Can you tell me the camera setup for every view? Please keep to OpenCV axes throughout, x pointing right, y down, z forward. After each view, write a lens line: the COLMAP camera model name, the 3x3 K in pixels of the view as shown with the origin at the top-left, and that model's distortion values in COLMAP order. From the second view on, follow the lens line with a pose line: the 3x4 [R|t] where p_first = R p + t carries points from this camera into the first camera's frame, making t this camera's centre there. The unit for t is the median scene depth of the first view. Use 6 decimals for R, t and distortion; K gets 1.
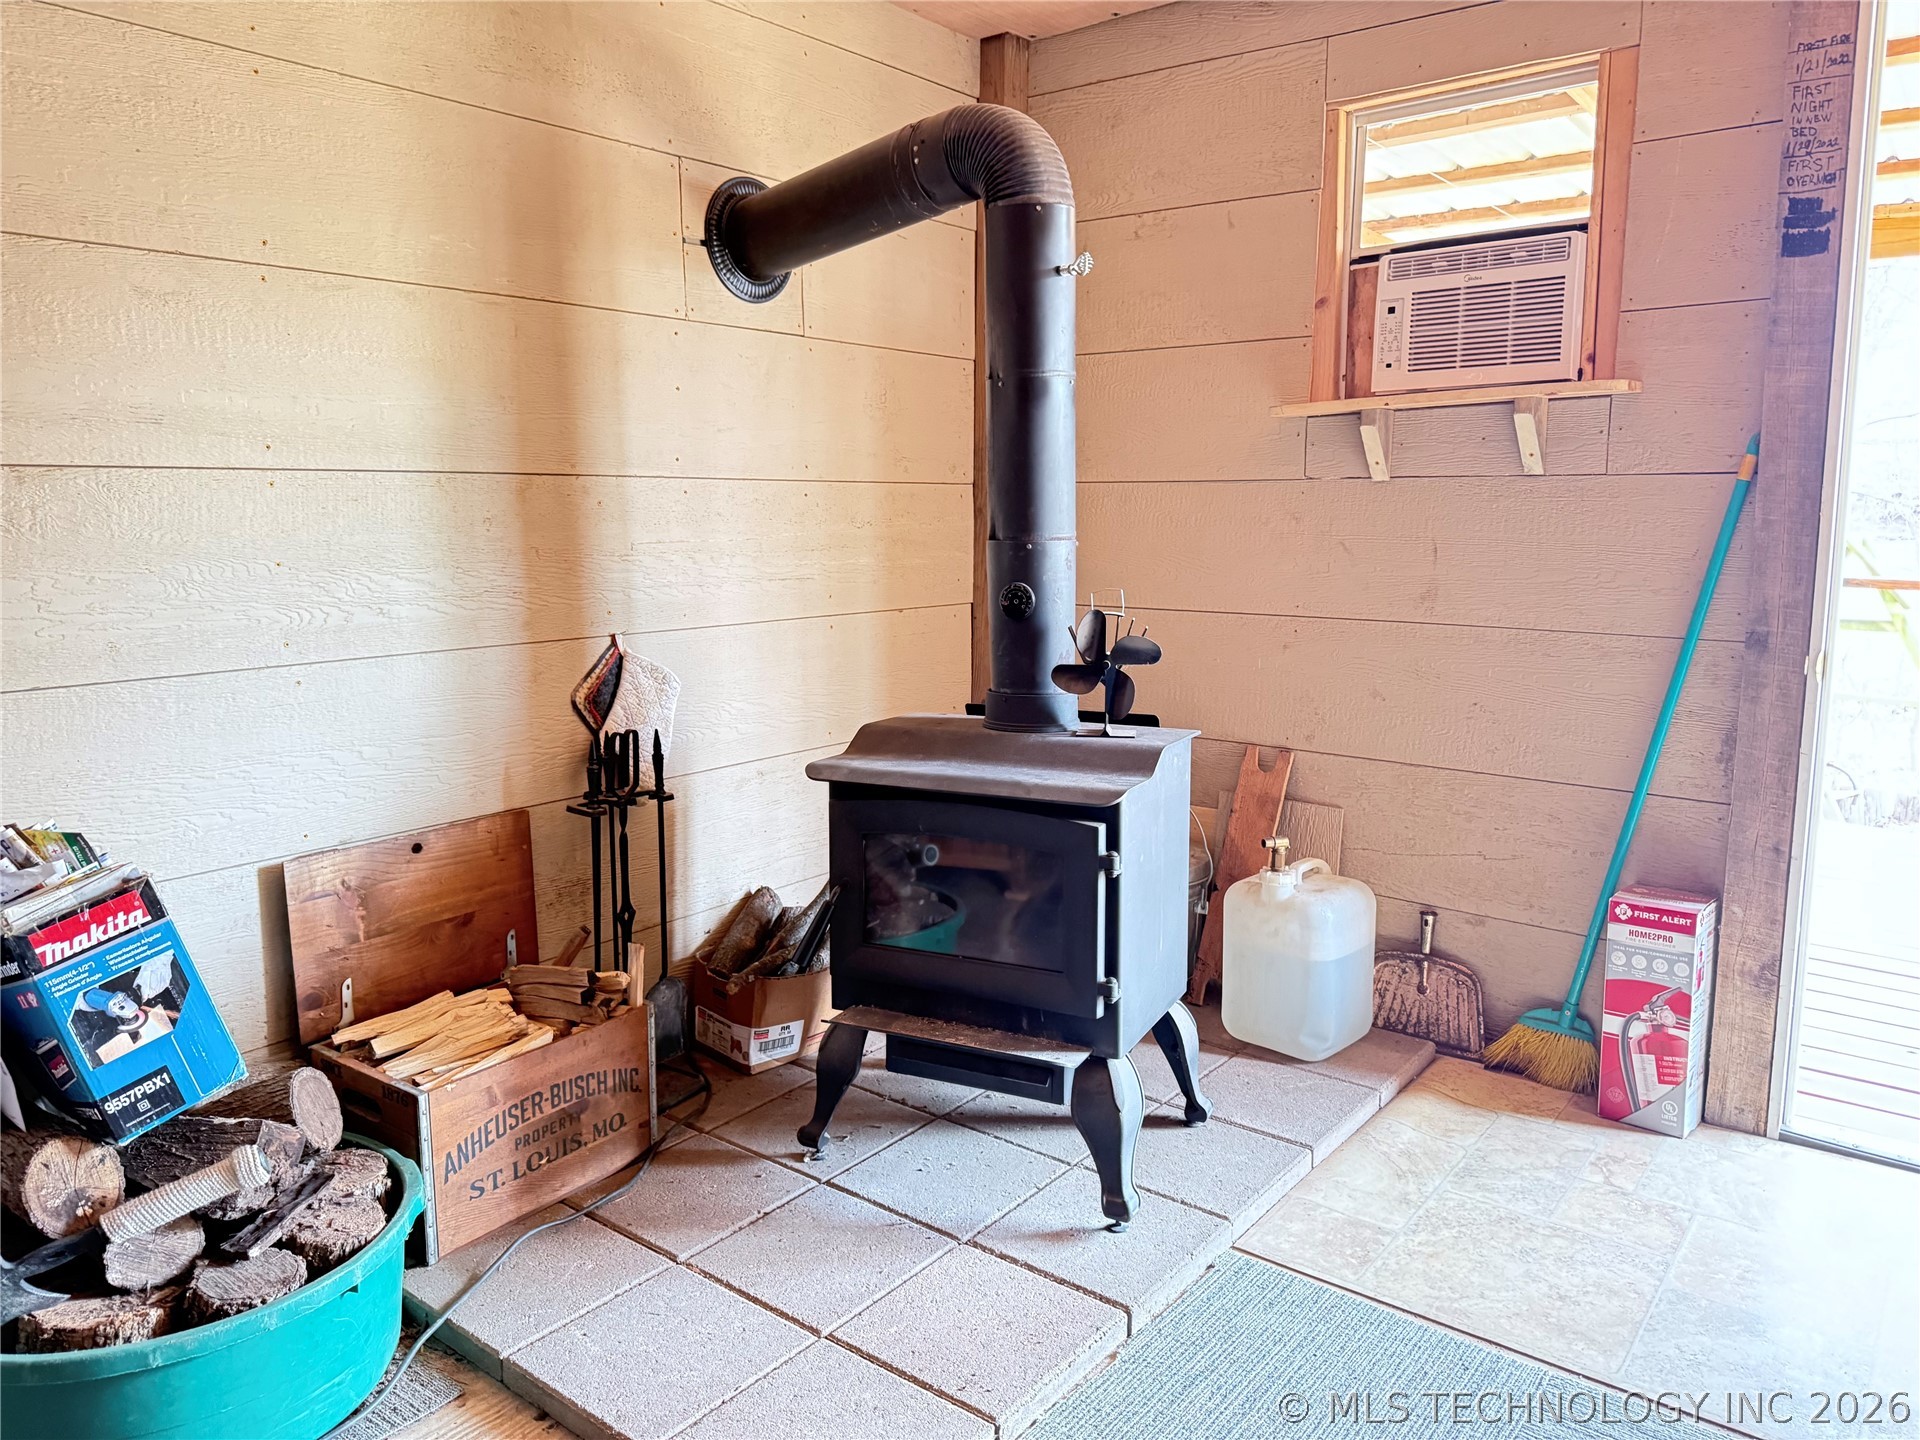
lens RADIAL K [[1344.8, 0, 960.0], [0, 1344.8, 720.0], [0, 0, 1]] dist [0.033494, -0.038791]
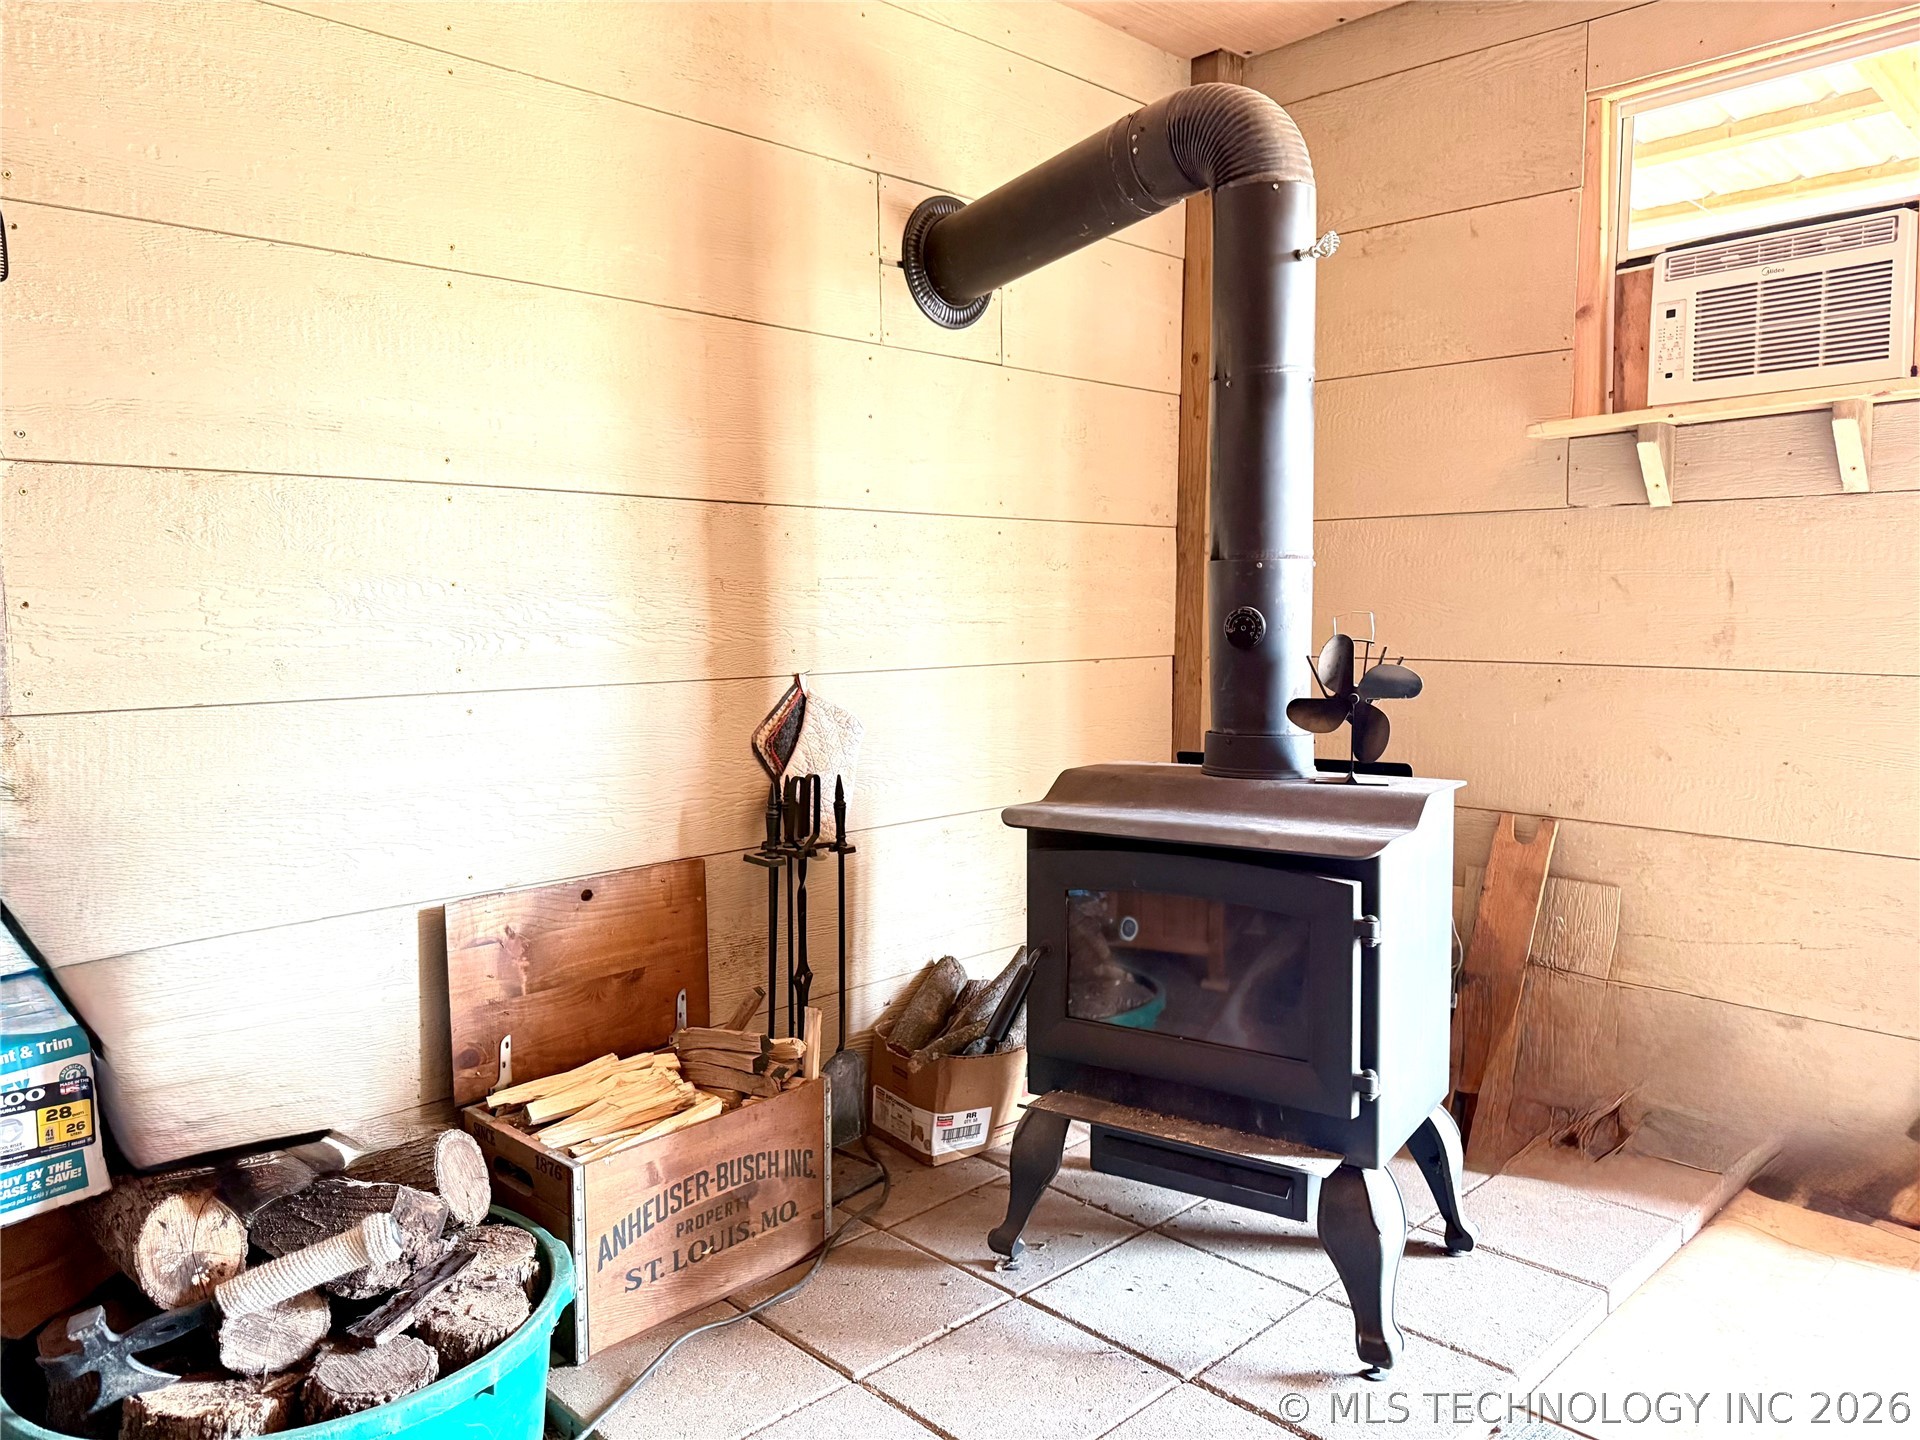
lens RADIAL K [[1340.3, 0, 960.0], [0, 1340.3, 720.0], [0, 0, 1]] dist [0.051411, -0.063330]
pose [[0.992005, 0.006732, -0.126018, -0.032863], [-0.015992, 0.997232, -0.072609, 0.039075], [0.125180, 0.074044, 0.989367, 0.114585]]
